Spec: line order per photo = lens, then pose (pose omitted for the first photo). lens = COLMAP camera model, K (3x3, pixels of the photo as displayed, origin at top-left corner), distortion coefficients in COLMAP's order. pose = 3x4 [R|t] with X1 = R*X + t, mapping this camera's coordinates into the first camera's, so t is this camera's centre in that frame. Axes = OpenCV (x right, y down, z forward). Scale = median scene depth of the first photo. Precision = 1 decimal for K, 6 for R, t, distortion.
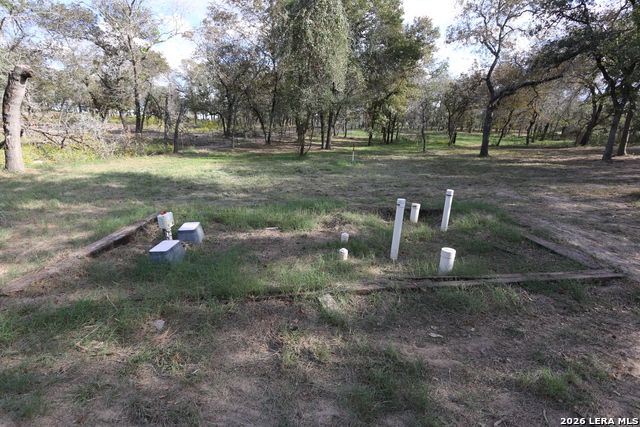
lens RADIAL K [[296.1, 0, 320.0], [0, 296.1, 213.5], [0, 0, 1]] dist [-0.002585, -0.000609]
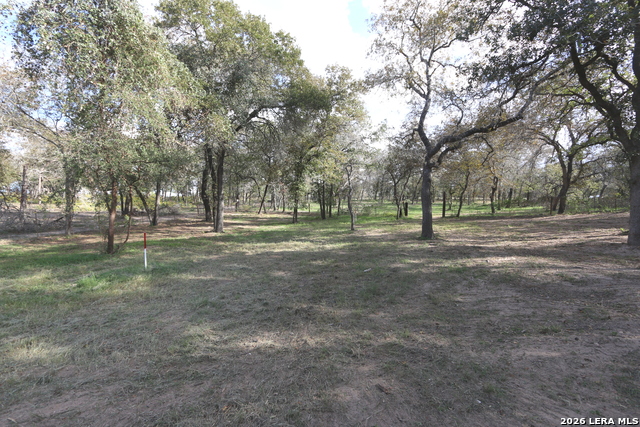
lens RADIAL K [[296.1, 0, 320.0], [0, 296.1, 213.5], [0, 0, 1]] dist [-0.002585, -0.000609]
pose [[0.997397, -0.033290, 0.063963, 0.180639], [0.047495, 0.970742, -0.235381, -0.067918], [-0.054256, 0.237806, 0.969796, 0.244170]]
